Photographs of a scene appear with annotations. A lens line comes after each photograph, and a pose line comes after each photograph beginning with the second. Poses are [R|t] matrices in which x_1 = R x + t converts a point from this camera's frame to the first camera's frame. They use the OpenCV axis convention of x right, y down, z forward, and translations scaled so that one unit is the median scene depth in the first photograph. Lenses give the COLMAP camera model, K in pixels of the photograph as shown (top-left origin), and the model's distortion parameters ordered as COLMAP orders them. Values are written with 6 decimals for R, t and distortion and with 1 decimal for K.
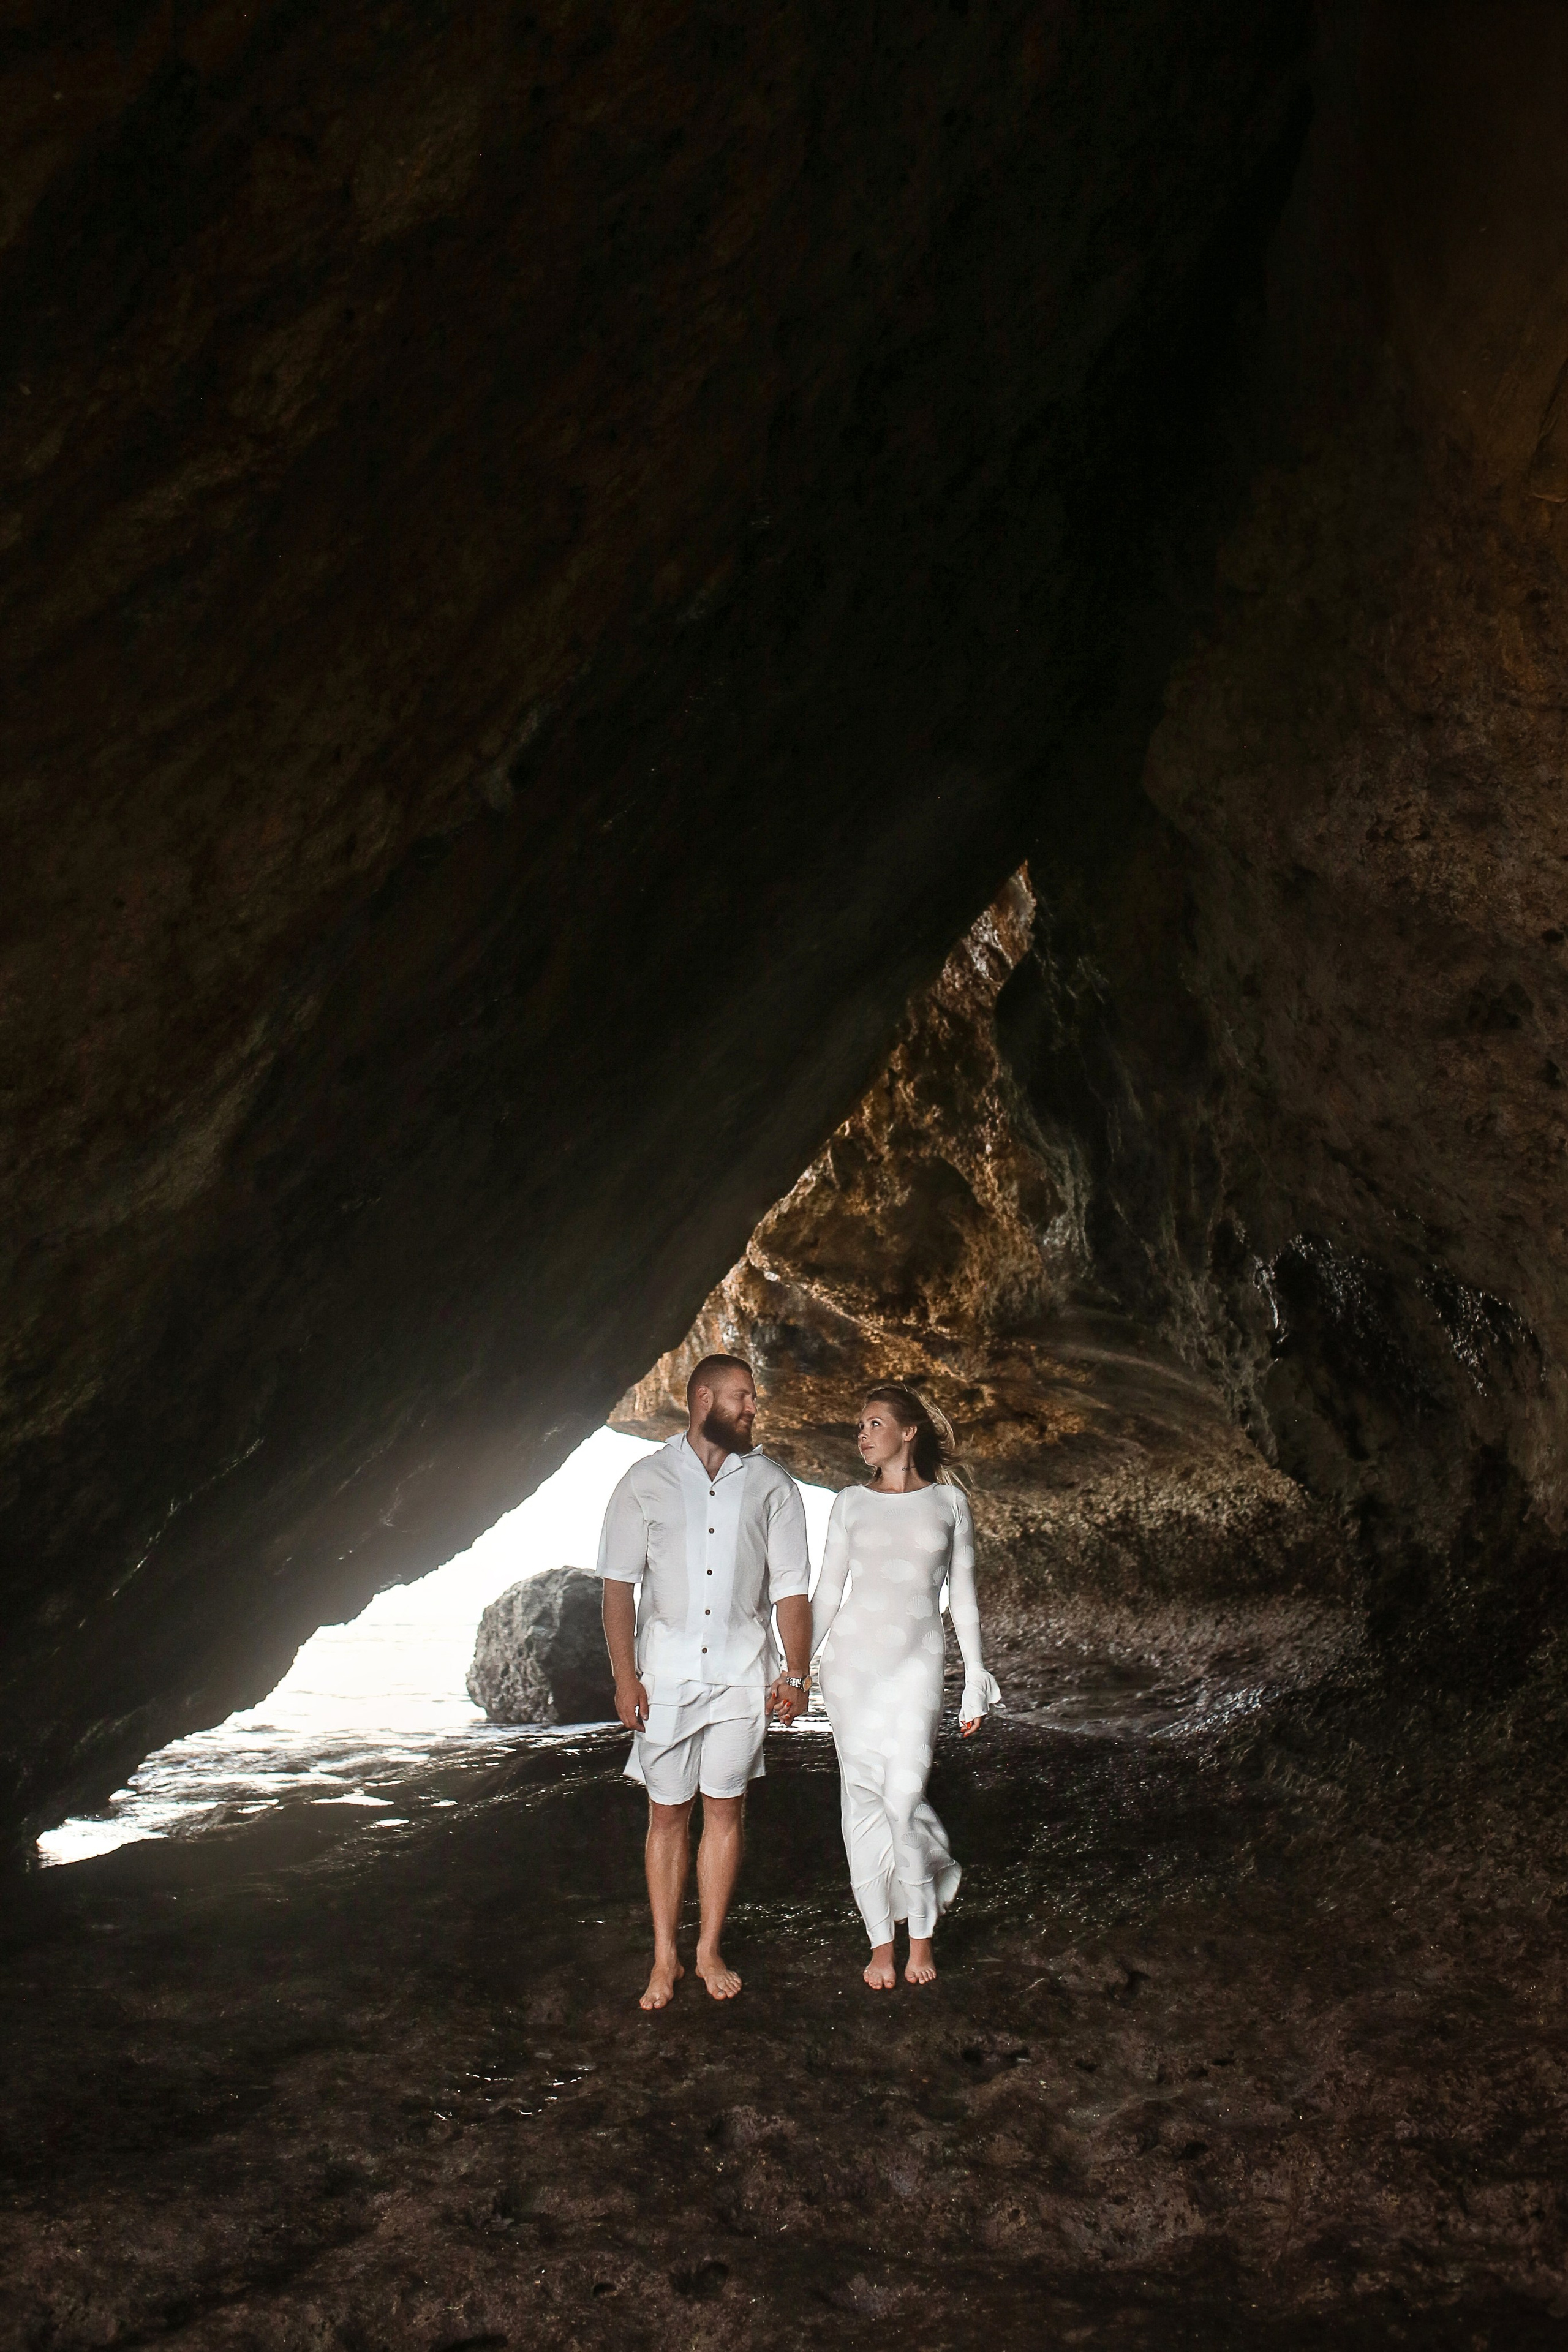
lens RADIAL K [[2295.4, 0, 782.9], [0, 2295.4, 1159.9], [0, 0, 1]] dist [-0.053356, 0.085458]
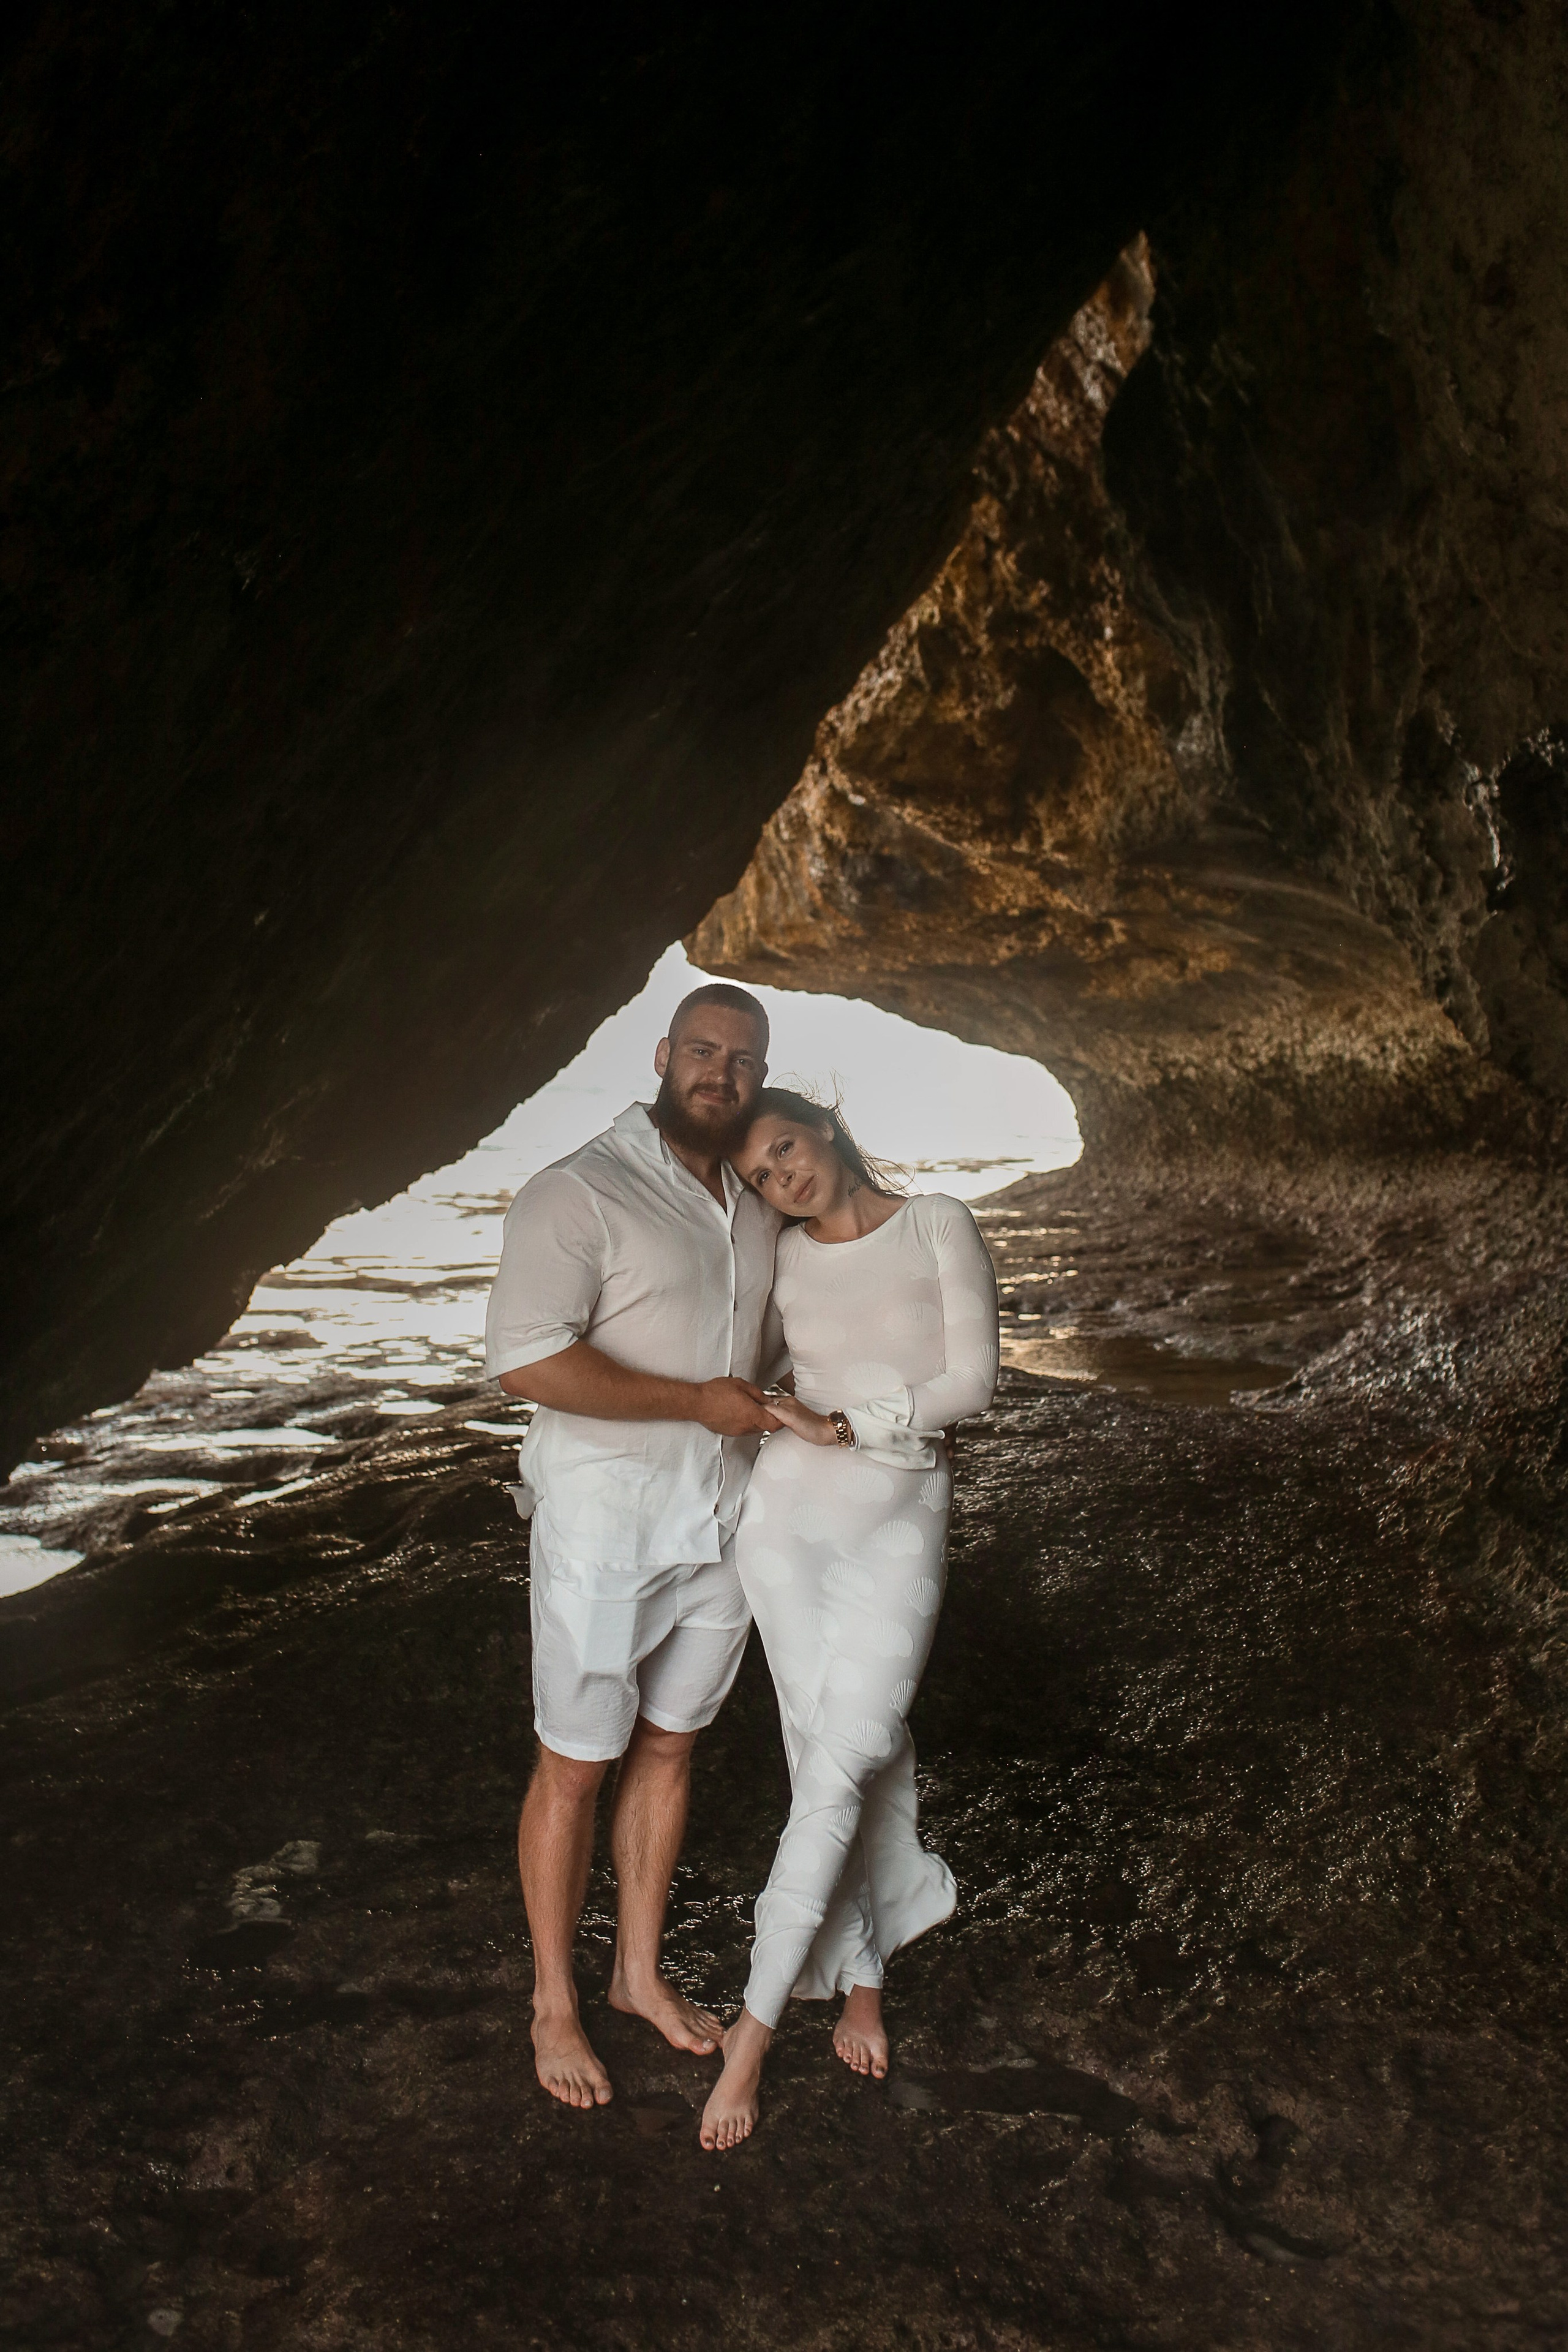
lens RADIAL K [[2295.4, 0, 782.9], [0, 2295.4, 1159.9], [0, 0, 1]] dist [-0.053356, 0.085458]
pose [[0.997389, -0.021740, -0.068872, 0.025847], [0.035634, 0.977597, 0.207446, 0.005115], [0.062819, -0.209358, 0.975819, 0.164167]]
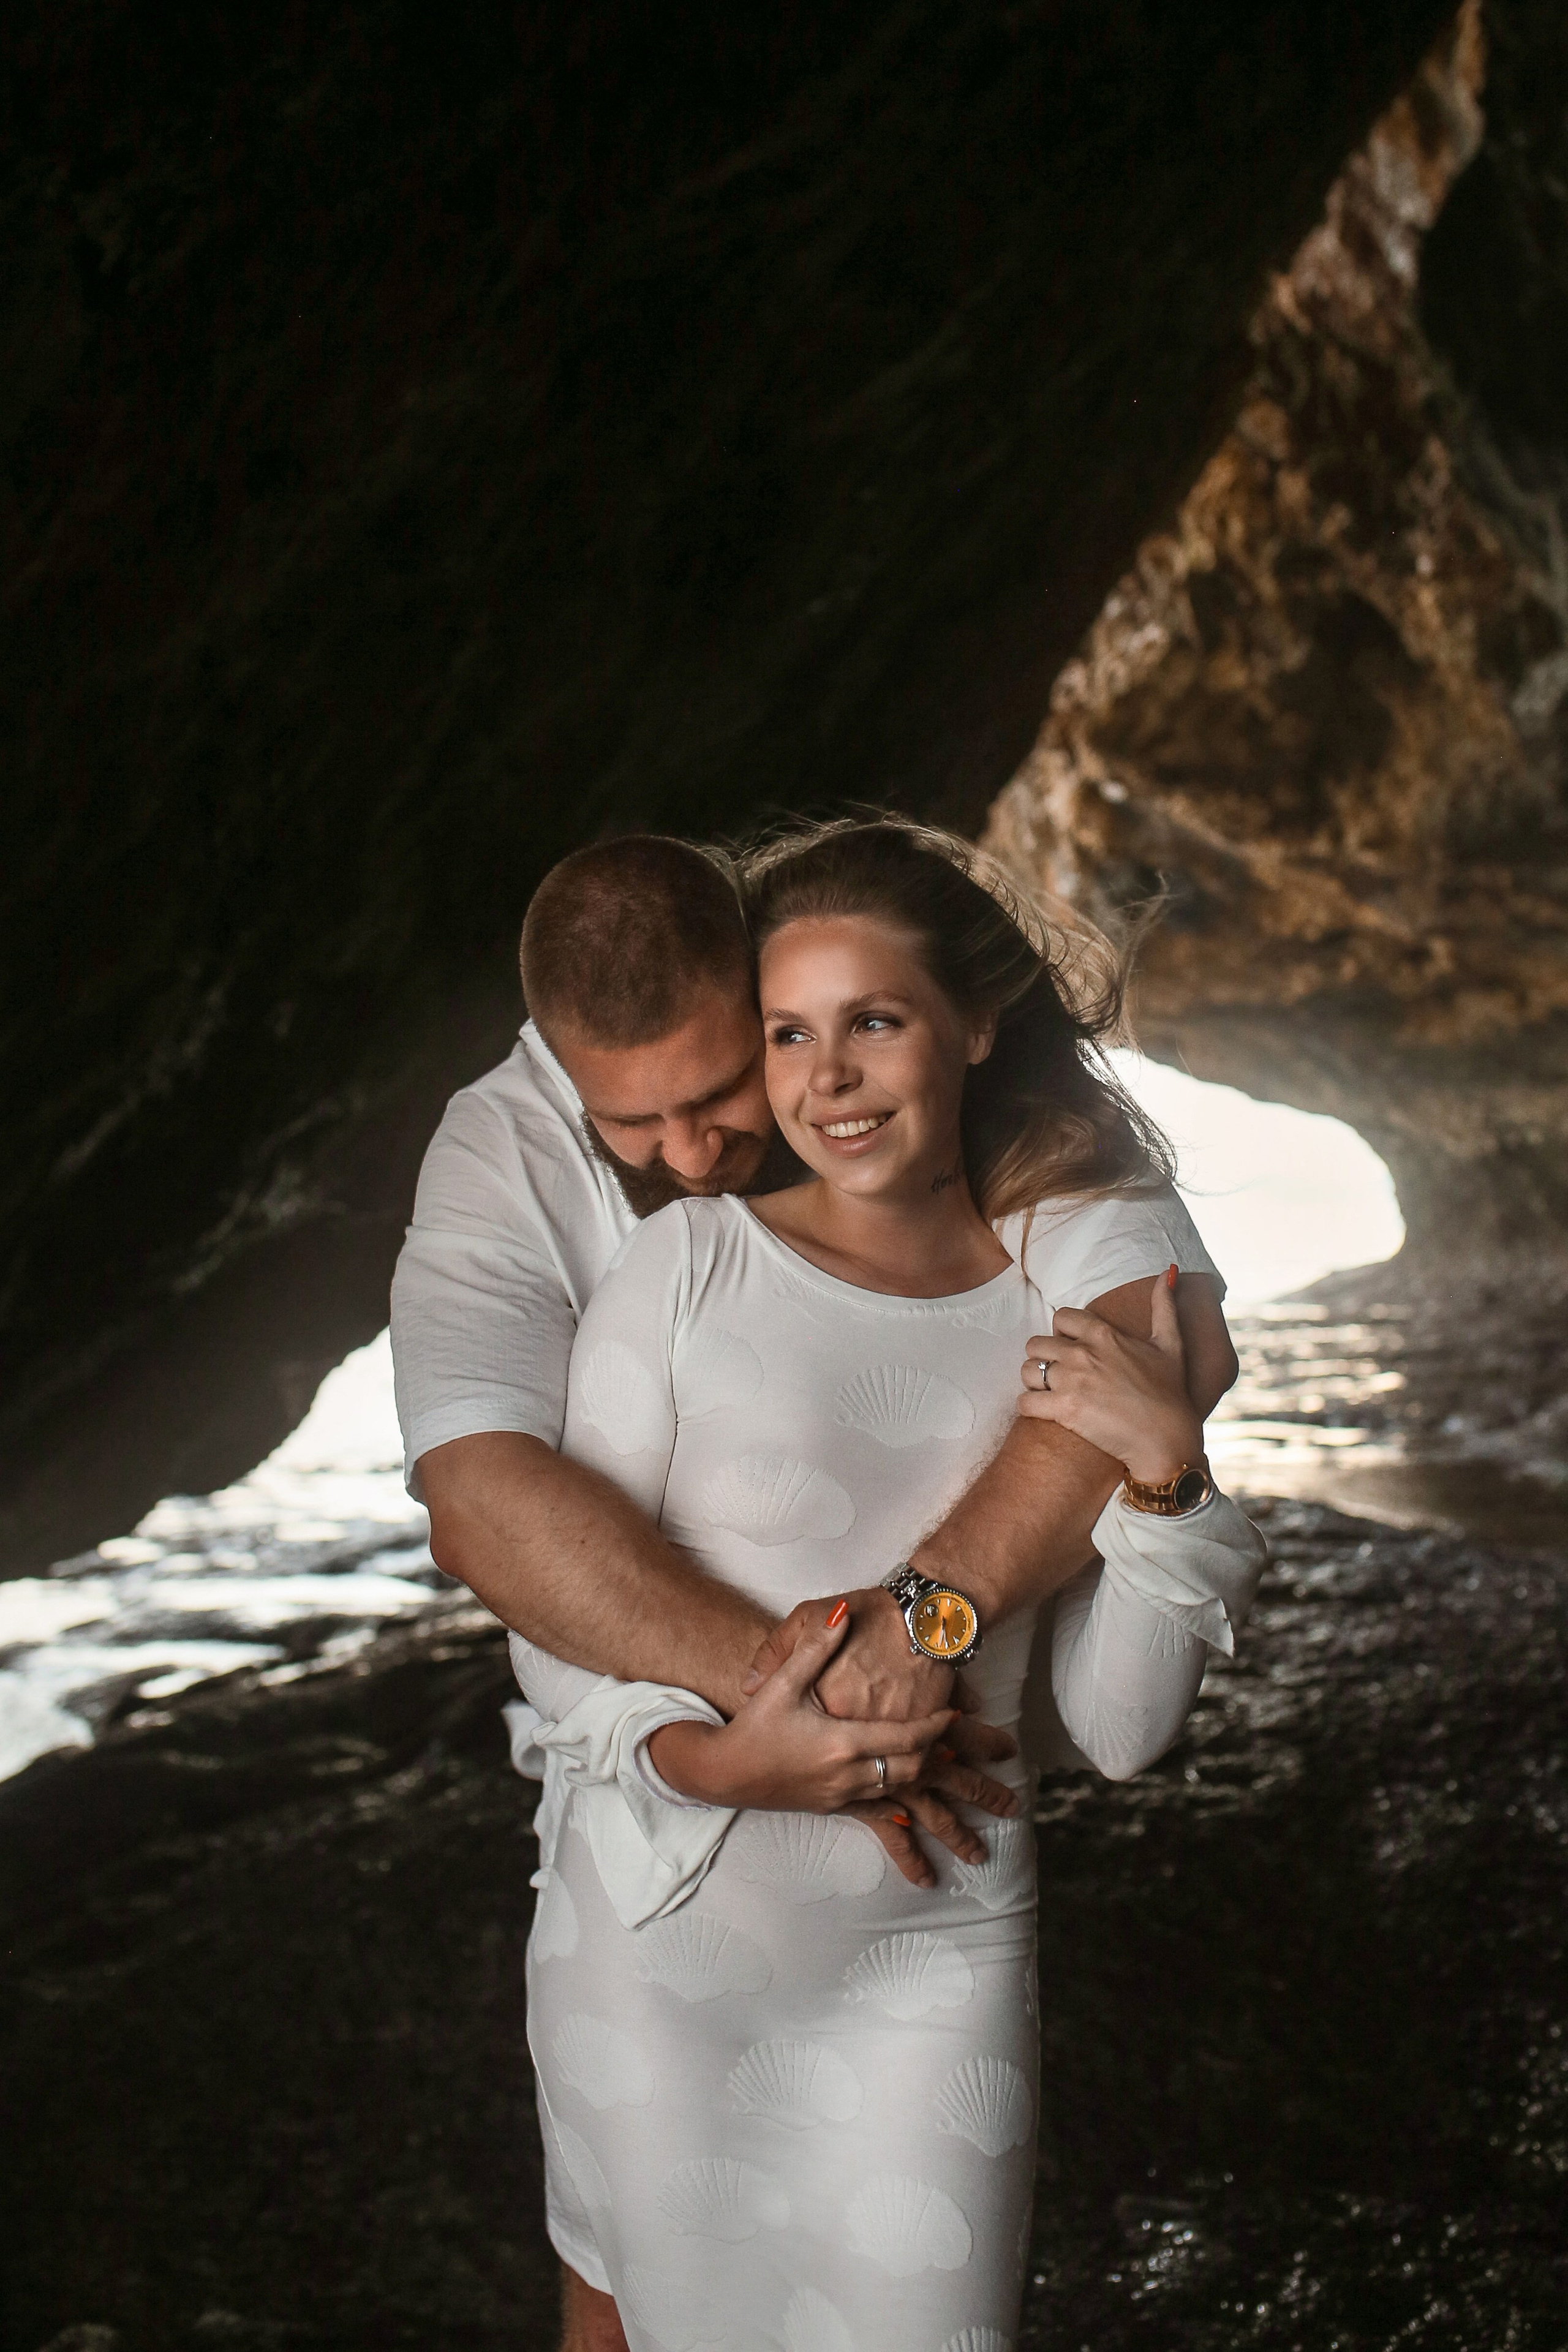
lens RADIAL K [[2609.5, 0, 860.7], [0, 2609.5, 988.8], [0, 0, 1]] dist [-0.045705, 0.050440]
pose [[0.989957, -0.036214, -0.136653, 0.027505], [0.050284, 0.993619, 0.100959, 0.029834], [0.132125, -0.106816, 0.985461, 0.241785]]
